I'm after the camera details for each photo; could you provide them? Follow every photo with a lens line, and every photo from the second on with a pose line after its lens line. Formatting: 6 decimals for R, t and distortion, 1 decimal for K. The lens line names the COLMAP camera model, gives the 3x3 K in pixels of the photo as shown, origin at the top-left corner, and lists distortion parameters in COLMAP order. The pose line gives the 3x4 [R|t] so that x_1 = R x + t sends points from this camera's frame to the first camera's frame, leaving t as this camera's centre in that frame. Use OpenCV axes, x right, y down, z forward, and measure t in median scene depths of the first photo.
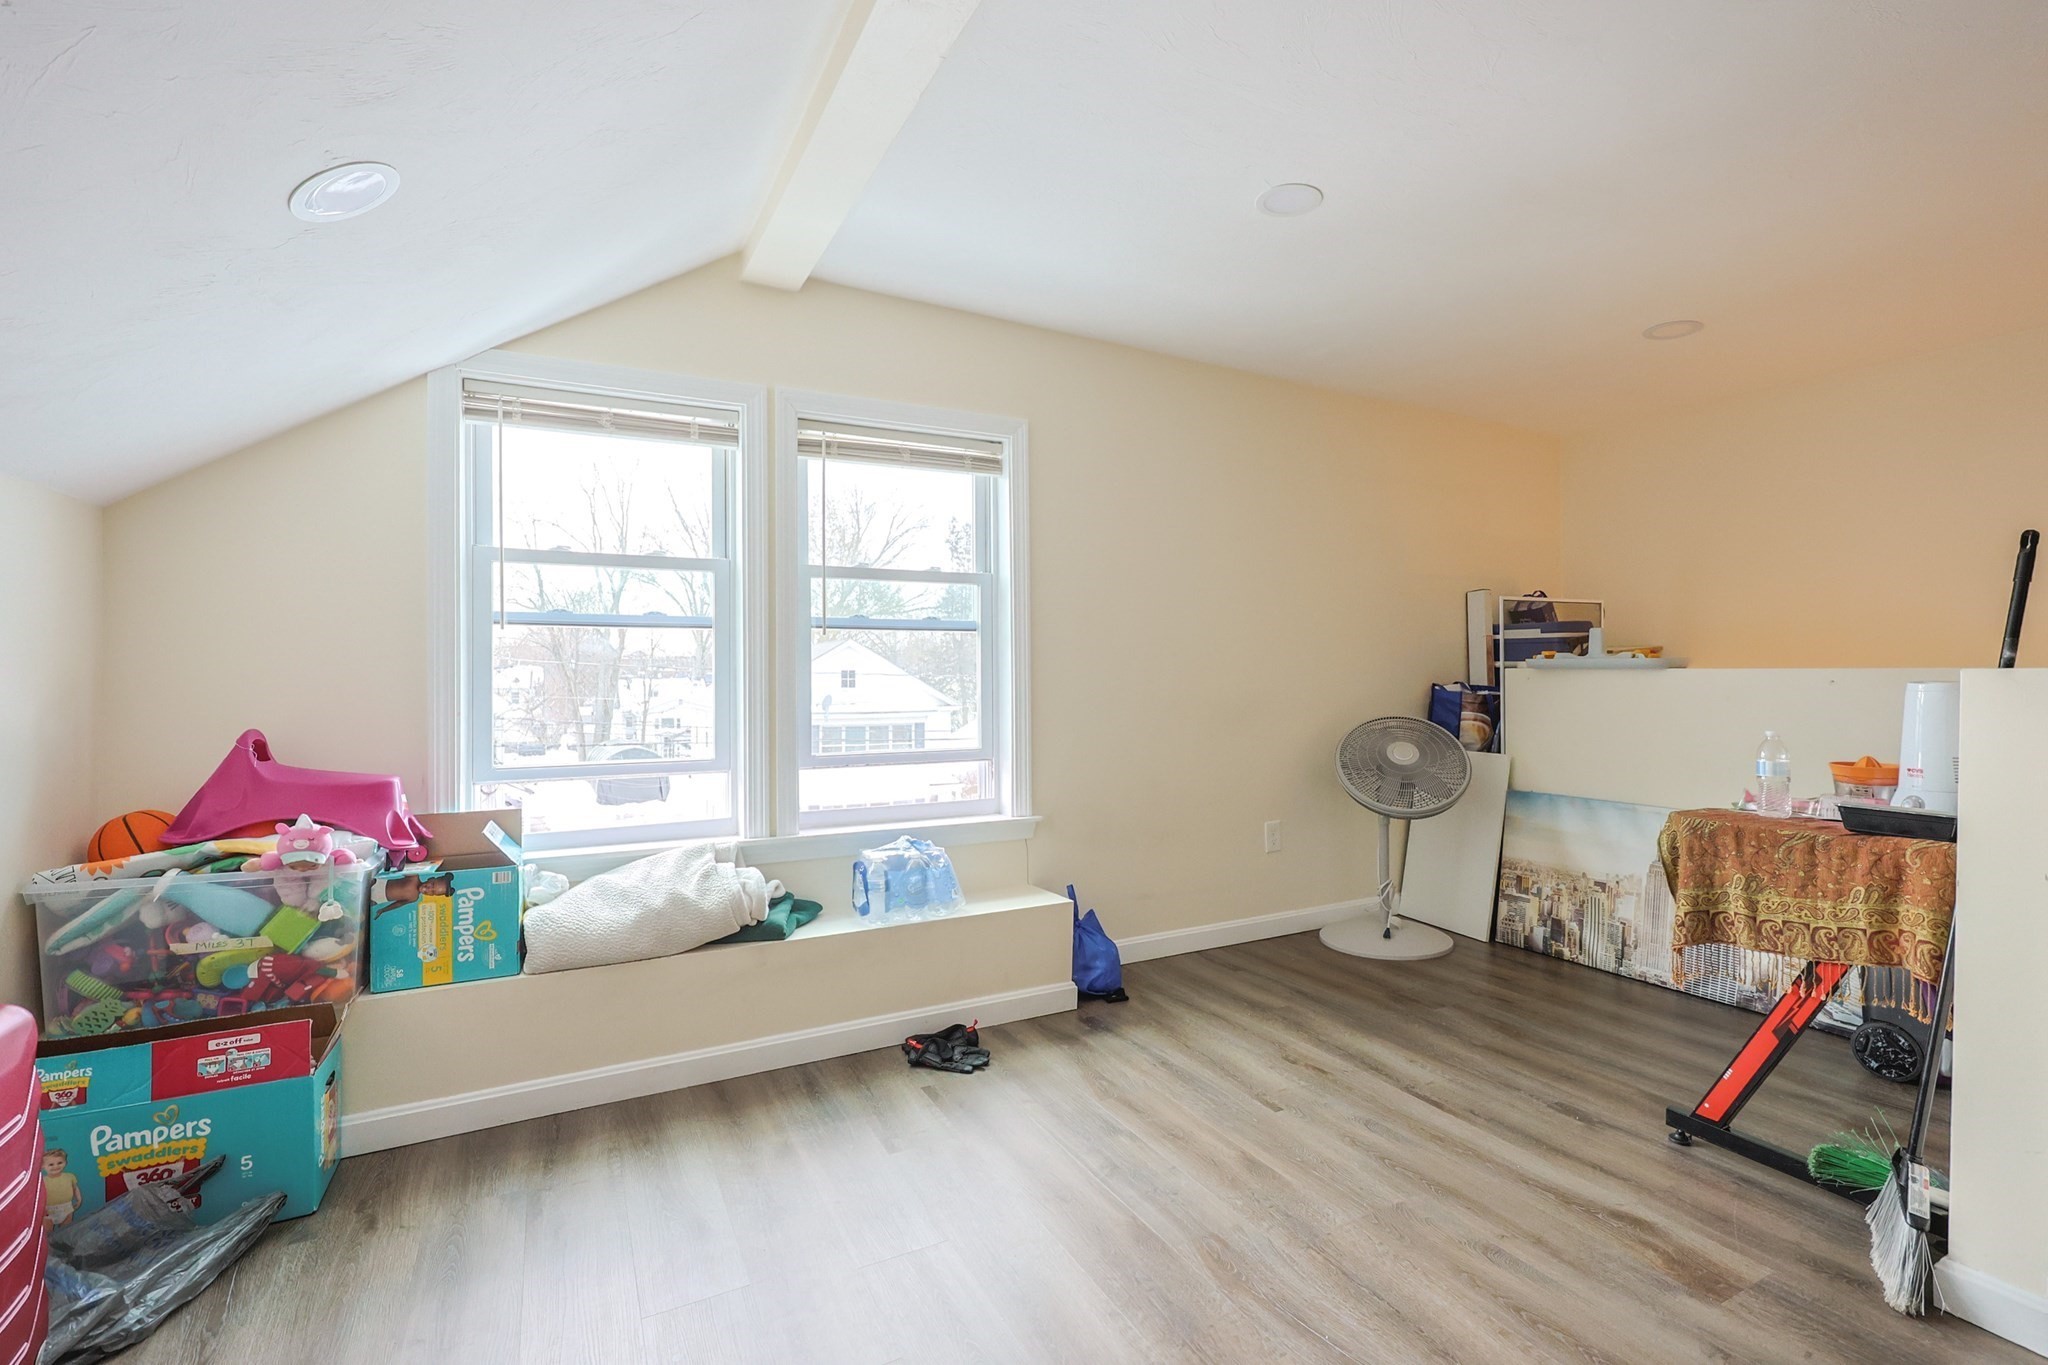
lens RADIAL K [[896.7, 0, 1024.0], [0, 896.7, 682.5], [0, 0, 1]] dist [-0.002325, -0.000663]
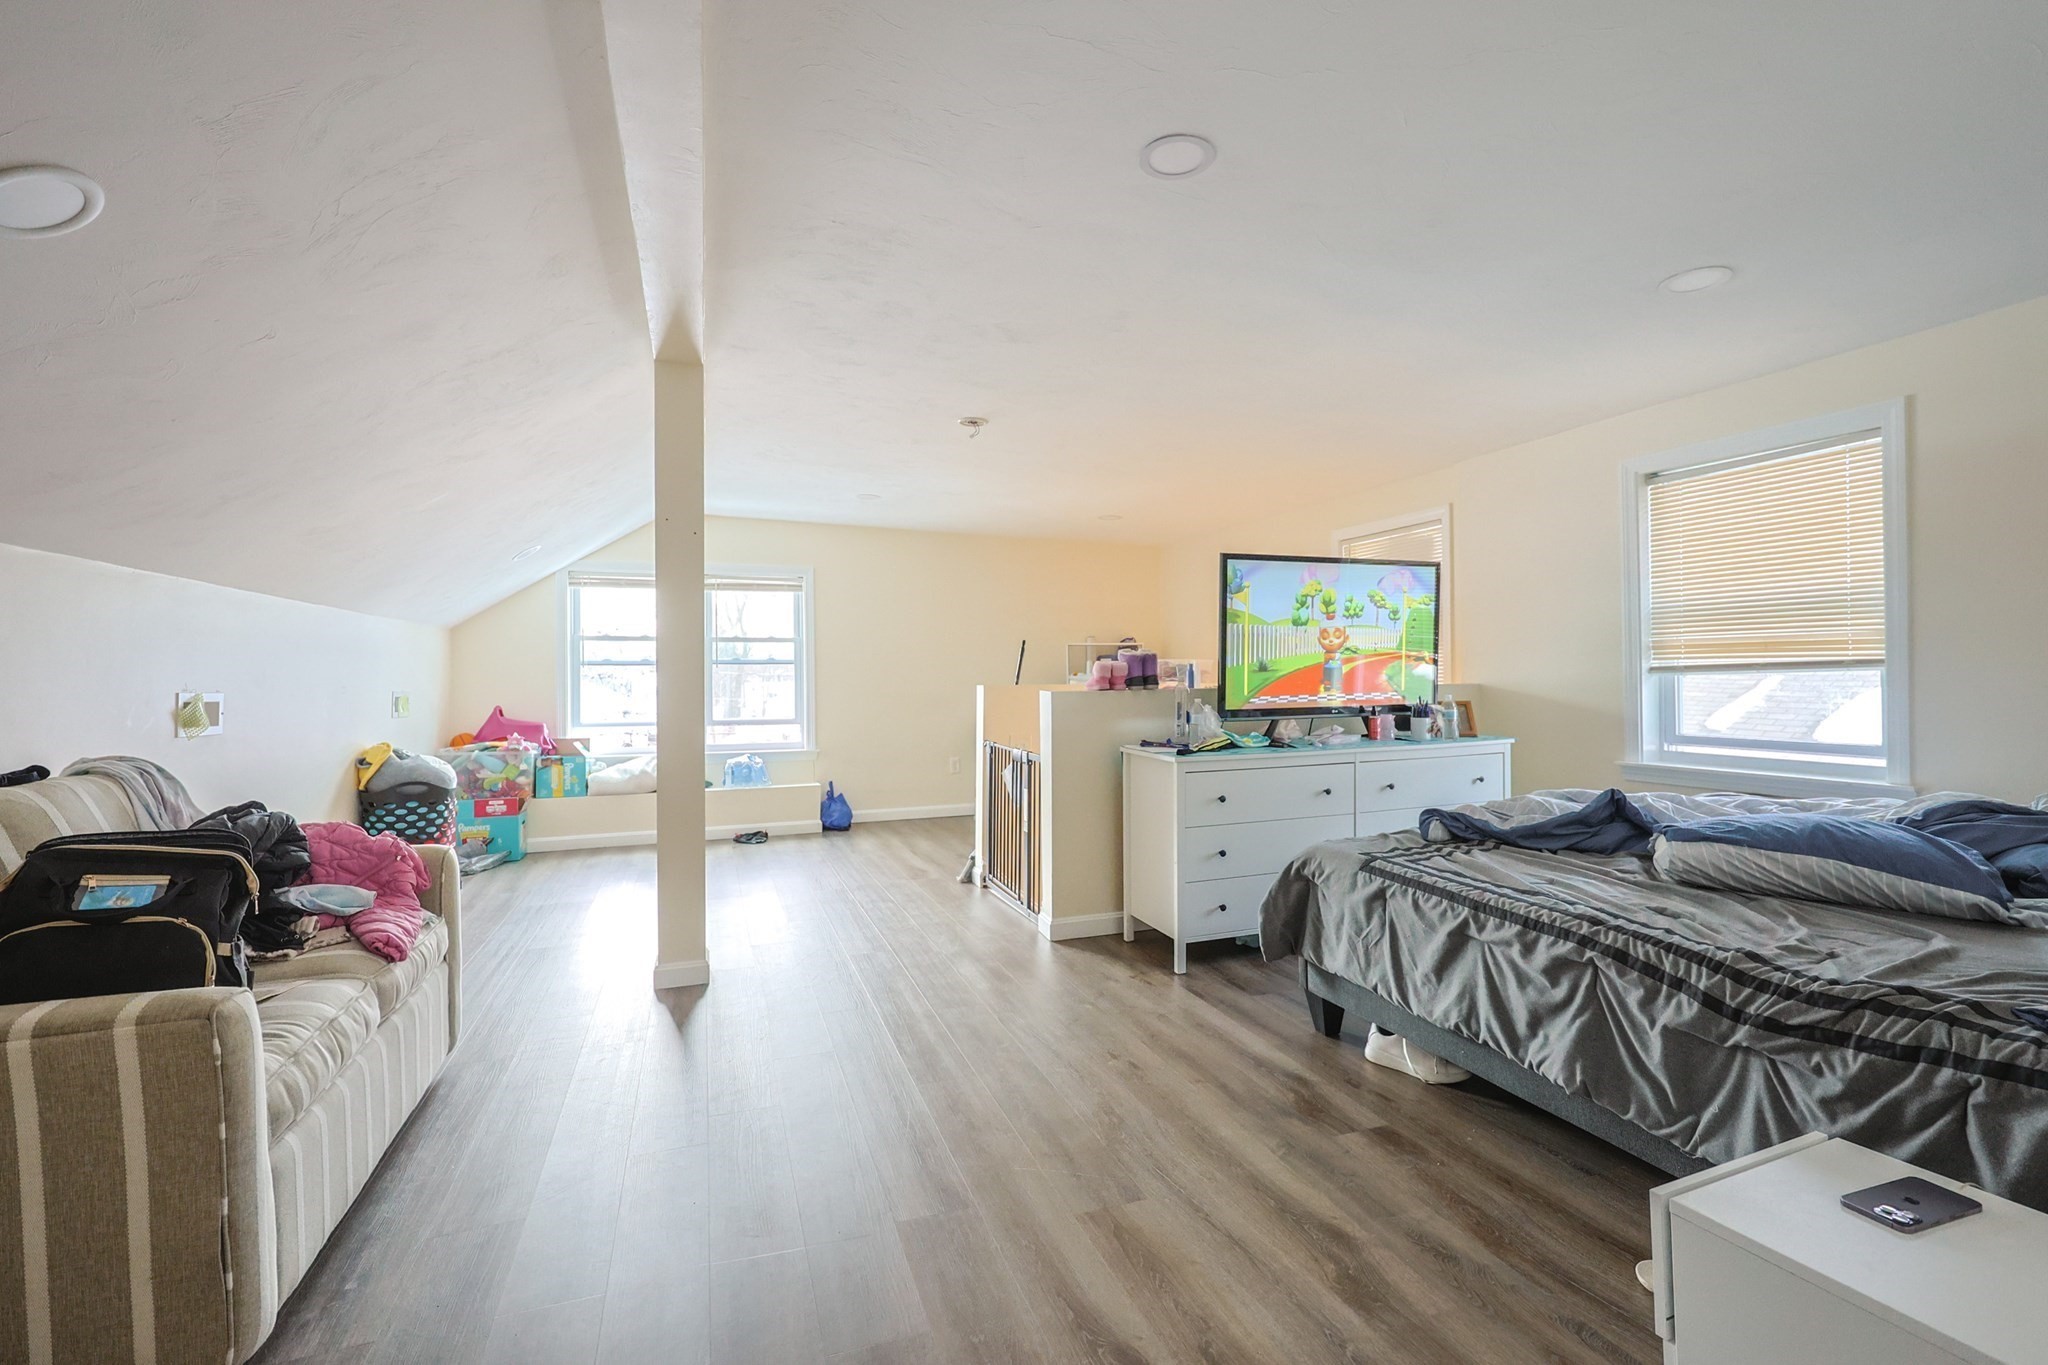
lens RADIAL K [[896.7, 0, 1024.0], [0, 896.7, 682.5], [0, 0, 1]] dist [-0.002325, -0.000663]
pose [[0.990211, -0.000855, -0.139579, 1.155152], [0.001011, 0.999999, 0.001048, -0.021649], [0.139577, -0.001178, 0.990210, -1.538381]]
